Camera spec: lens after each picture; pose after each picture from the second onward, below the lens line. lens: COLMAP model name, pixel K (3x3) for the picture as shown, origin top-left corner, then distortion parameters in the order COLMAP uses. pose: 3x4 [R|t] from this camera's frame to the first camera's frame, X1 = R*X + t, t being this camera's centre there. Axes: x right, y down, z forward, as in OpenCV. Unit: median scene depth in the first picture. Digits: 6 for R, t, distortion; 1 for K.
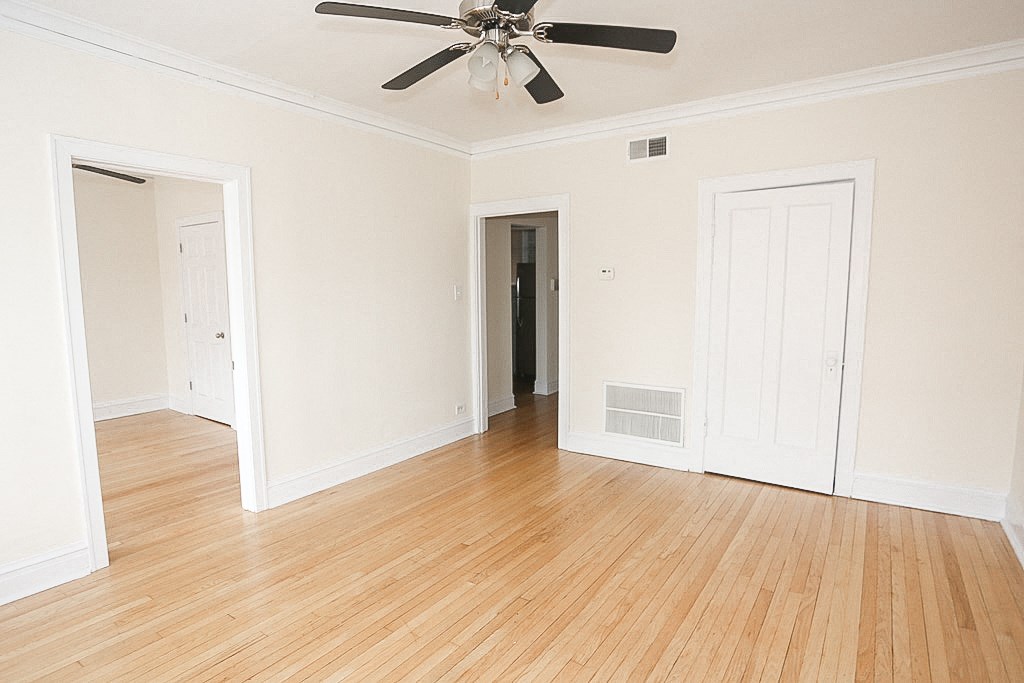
lens RADIAL K [[558.2, 0, 511.8], [0, 558.2, 342.7], [0, 0, 1]] dist [0.001280, 0.001594]
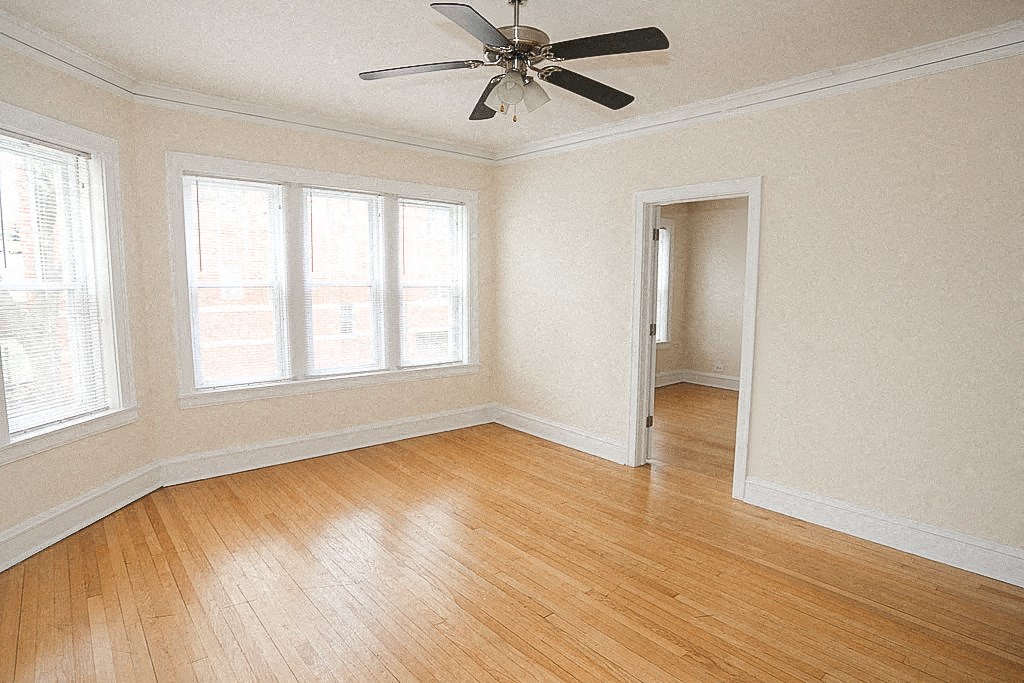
lens RADIAL K [[558.2, 0, 518.6], [0, 558.2, 342.0], [0, 0, 1]] dist [0.001280, 0.001594]
pose [[-0.237067, 0.102189, -0.966104, 0.793423], [-0.112679, 0.984849, 0.131821, -0.108960], [0.964937, 0.140110, -0.221960, 0.950476]]
